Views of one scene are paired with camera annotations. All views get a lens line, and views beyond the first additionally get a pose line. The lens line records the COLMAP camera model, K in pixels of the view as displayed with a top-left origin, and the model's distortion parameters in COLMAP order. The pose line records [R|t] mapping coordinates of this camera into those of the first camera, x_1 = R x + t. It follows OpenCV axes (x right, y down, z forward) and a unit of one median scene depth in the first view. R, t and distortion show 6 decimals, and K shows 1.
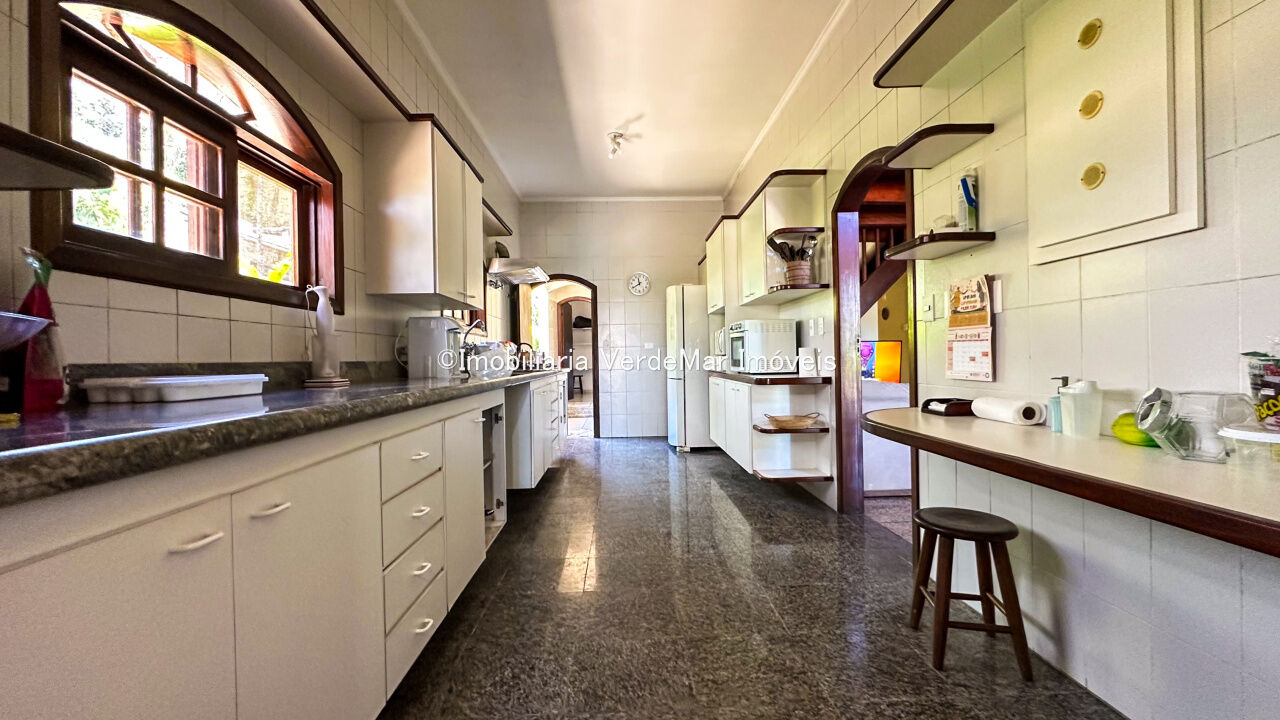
lens RADIAL K [[522.9, 0, 640.0], [0, 522.9, 360.0], [0, 0, 1]] dist [-0.005240, 0.000685]
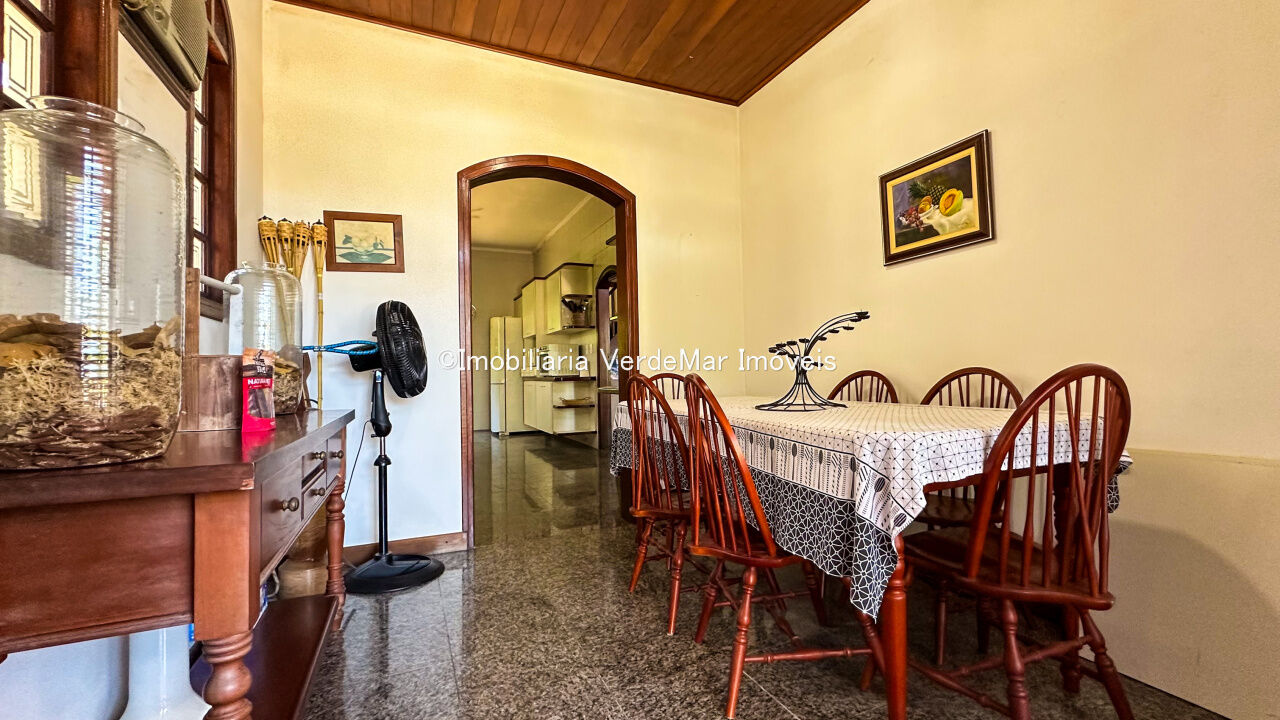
lens RADIAL K [[522.9, 0, 640.0], [0, 522.9, 360.0], [0, 0, 1]] dist [-0.005240, 0.000685]
pose [[0.930861, 0.009632, 0.365247, -0.151676], [0.002258, 0.999482, -0.032114, 0.031419], [-0.365367, 0.030718, 0.930357, -0.727708]]
